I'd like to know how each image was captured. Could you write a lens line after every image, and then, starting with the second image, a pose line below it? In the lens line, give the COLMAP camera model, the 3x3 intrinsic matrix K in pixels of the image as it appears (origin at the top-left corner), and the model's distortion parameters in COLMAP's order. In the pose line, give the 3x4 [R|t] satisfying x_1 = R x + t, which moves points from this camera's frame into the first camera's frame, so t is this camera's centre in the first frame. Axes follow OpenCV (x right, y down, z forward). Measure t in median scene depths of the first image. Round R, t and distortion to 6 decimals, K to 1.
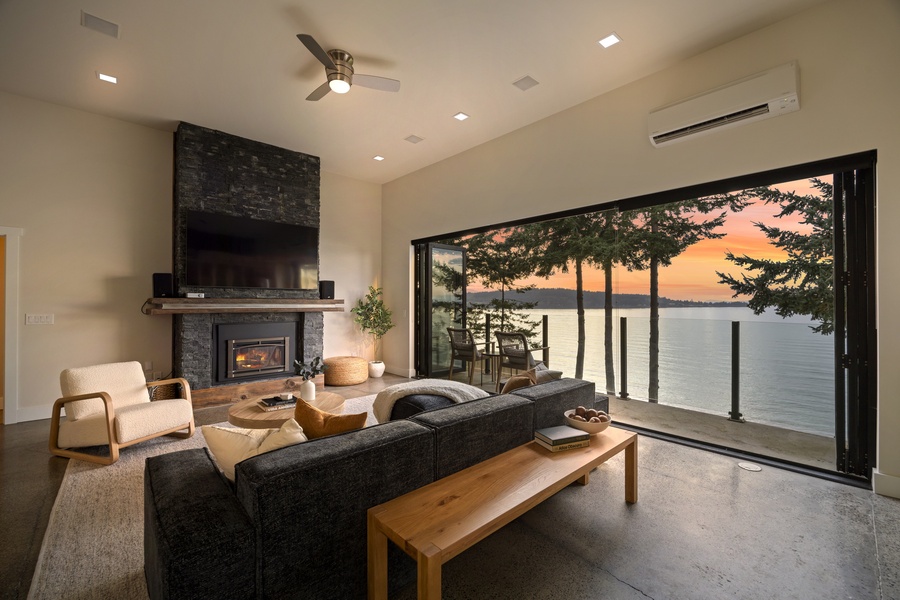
lens RADIAL K [[376.7, 0, 452.4], [0, 376.7, 300.0], [0, 0, 1]] dist [-0.012339, 0.000628]
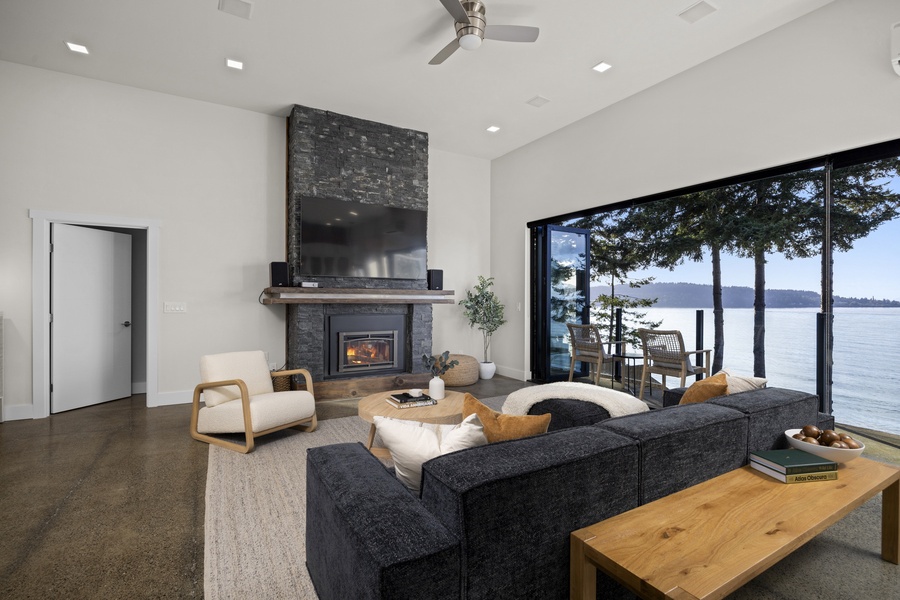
lens RADIAL K [[423.9, 0, 452.6], [0, 423.9, 300.0], [0, 0, 1]] dist [-0.012773, 0.001543]
pose [[0.976172, 0.004866, -0.216944, -0.085698], [-0.002981, 0.999955, 0.009017, 0.014806], [0.216978, -0.008155, 0.976142, 0.018124]]
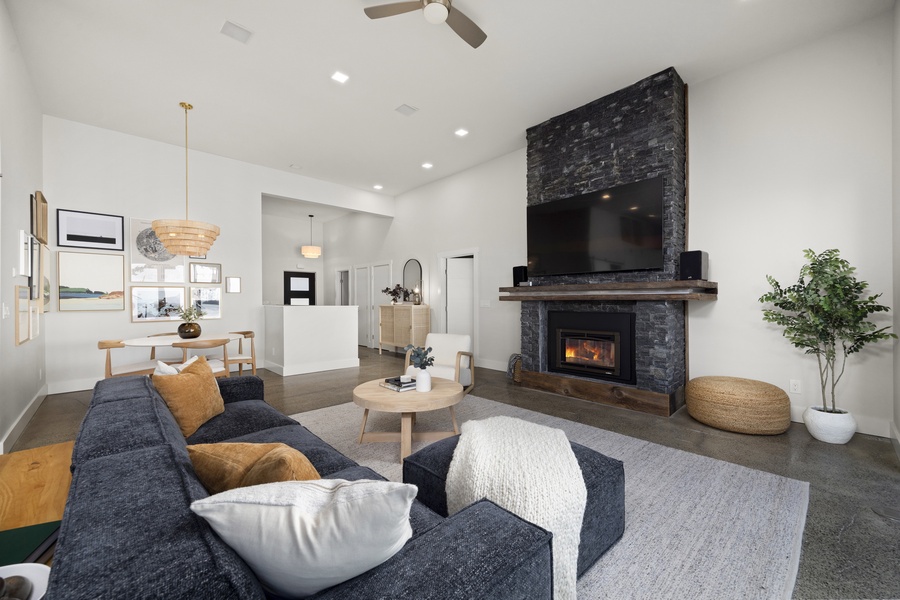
lens RADIAL K [[350.4, 0, 440.2], [0, 350.4, 301.6], [0, 0, 1]] dist [-0.002074, -0.000463]
pose [[0.000381, 0.005089, -0.999987, 0.310280], [0.016492, 0.999851, 0.005094, 0.027672], [0.999864, -0.016494, 0.000297, 0.689561]]
